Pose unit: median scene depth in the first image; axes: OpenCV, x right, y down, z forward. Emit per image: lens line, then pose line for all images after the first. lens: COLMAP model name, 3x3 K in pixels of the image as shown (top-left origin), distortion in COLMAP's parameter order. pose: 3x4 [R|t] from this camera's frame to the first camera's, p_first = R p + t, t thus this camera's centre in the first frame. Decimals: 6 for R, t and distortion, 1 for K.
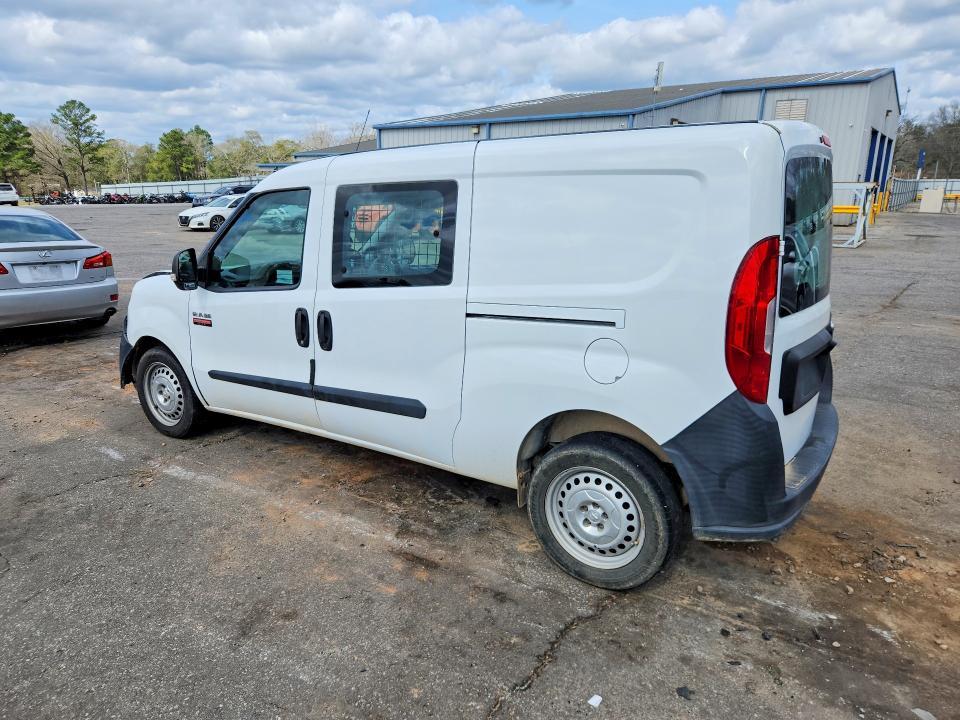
lens RADIAL K [[795.6, 0, 480.0], [0, 795.6, 360.0], [0, 0, 1]] dist [0.030992, -0.005337]
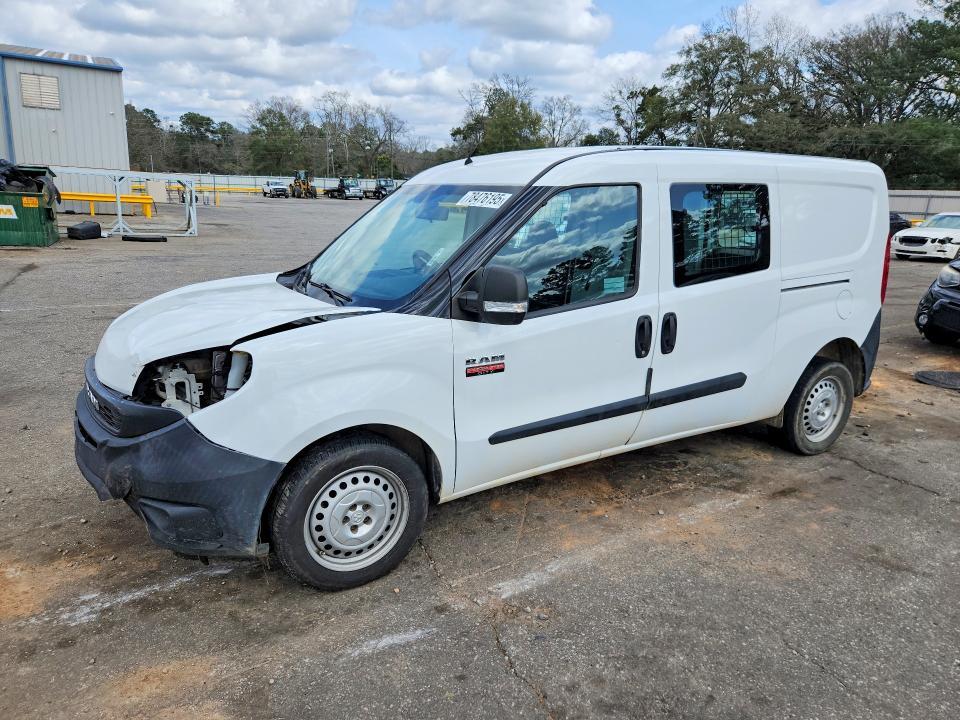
lens RADIAL K [[779.4, 0, 480.0], [0, 779.4, 360.0], [0, 0, 1]] dist [0.005069, -0.009272]
pose [[0.267191, -0.190977, 0.944530, -1.131506], [0.165542, 0.974691, 0.150247, -0.181248], [-0.949318, 0.116215, 0.292043, 0.926669]]
